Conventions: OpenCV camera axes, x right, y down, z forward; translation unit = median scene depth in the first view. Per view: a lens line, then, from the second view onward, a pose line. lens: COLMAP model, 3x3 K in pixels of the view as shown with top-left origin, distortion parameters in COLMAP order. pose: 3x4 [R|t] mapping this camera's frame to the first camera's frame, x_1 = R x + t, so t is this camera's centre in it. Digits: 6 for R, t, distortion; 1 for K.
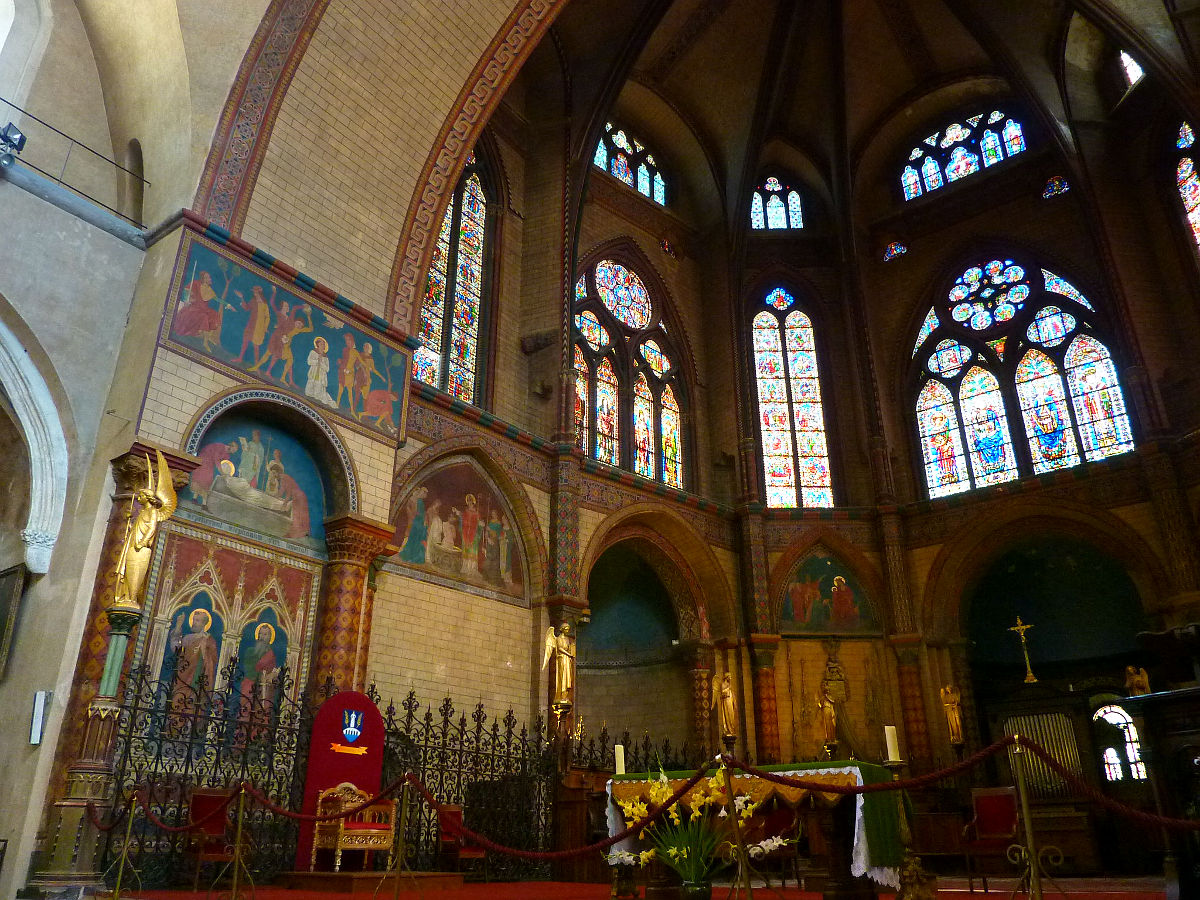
lens RADIAL K [[904.7, 0, 600.0], [0, 904.7, 450.0], [0, 0, 1]] dist [-0.032069, 0.001624]
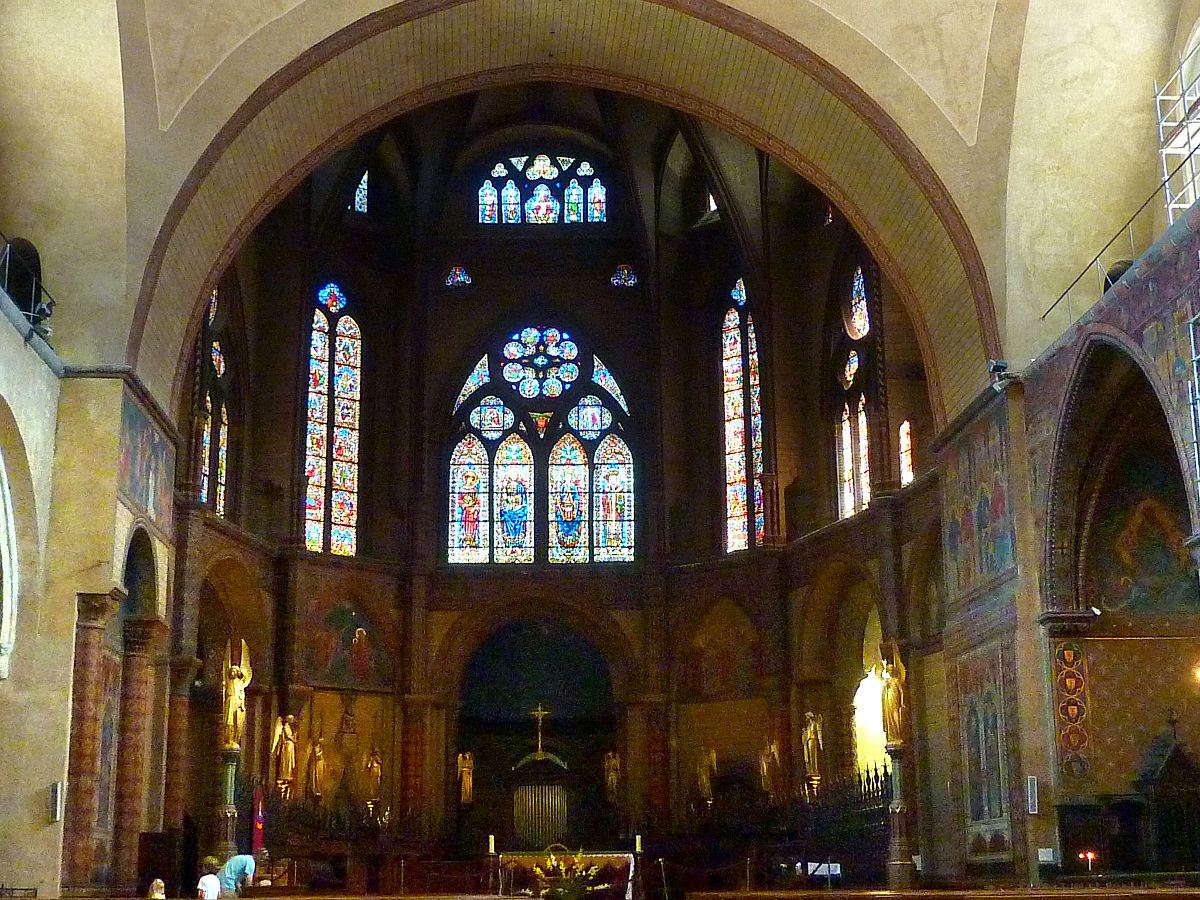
lens RADIAL K [[1686.9, 0, 600.0], [0, 1686.9, 450.0], [0, 0, 1]] dist [-0.049899, -0.010778]
pose [[0.774542, 0.153553, 0.613601, -0.664173], [-0.254659, 0.963692, 0.080291, -0.251932], [-0.578993, -0.218448, 0.785524, -0.539666]]
